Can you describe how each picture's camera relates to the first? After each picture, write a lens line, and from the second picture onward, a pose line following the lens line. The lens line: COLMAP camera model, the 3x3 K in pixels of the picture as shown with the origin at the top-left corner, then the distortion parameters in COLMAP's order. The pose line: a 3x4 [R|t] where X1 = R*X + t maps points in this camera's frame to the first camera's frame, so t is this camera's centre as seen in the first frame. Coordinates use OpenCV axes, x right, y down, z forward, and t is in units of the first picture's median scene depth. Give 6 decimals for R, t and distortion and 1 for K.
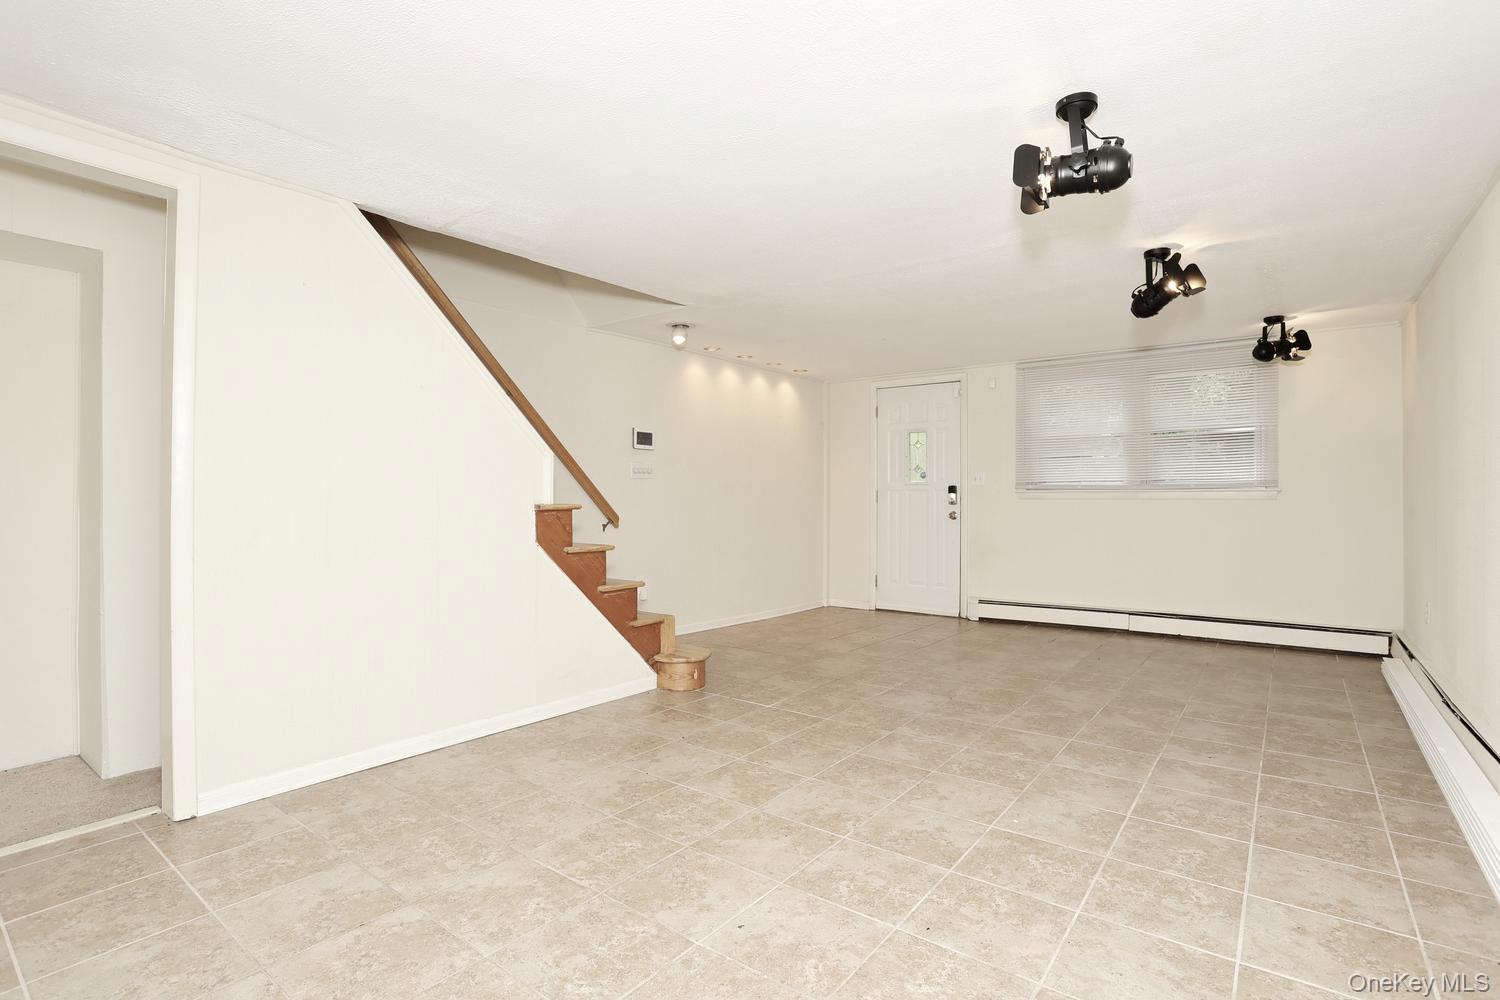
lens RADIAL K [[725.7, 0, 743.8], [0, 725.7, 493.5], [0, 0, 1]] dist [-0.064265, 0.017487]
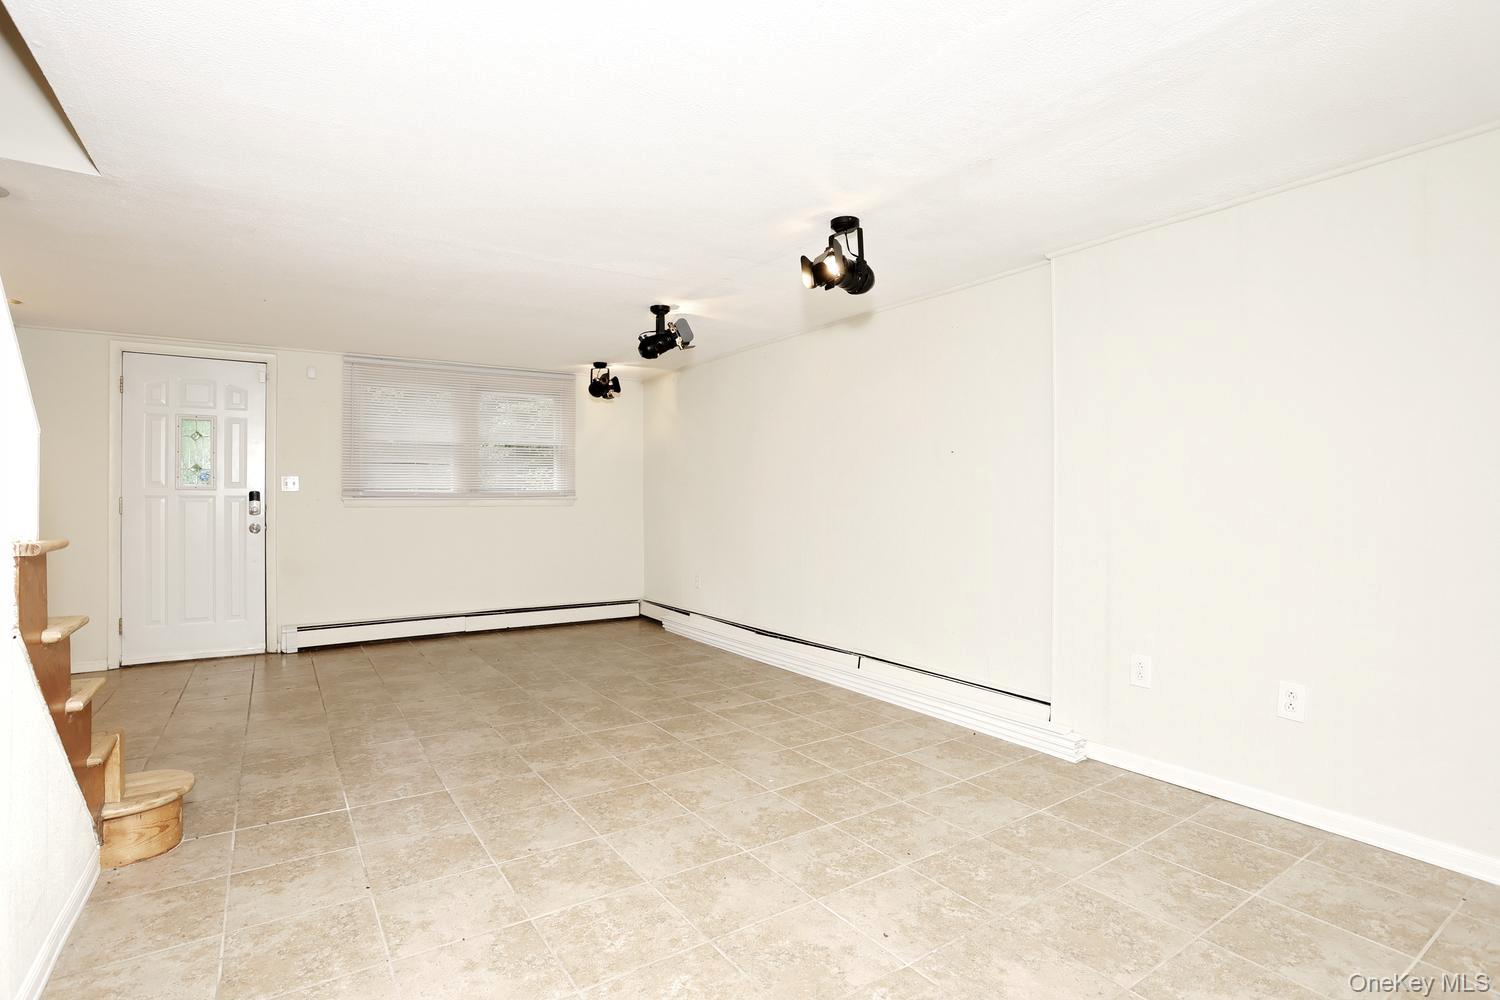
lens RADIAL K [[725.7, 0, 750.1], [0, 725.7, 491.6], [0, 0, 1]] dist [-0.064265, 0.017487]
pose [[0.319380, 0.007691, 0.947596, -0.575109], [-0.004190, 0.999969, -0.006704, -0.015146], [-0.947618, -0.001829, 0.319402, 0.470885]]
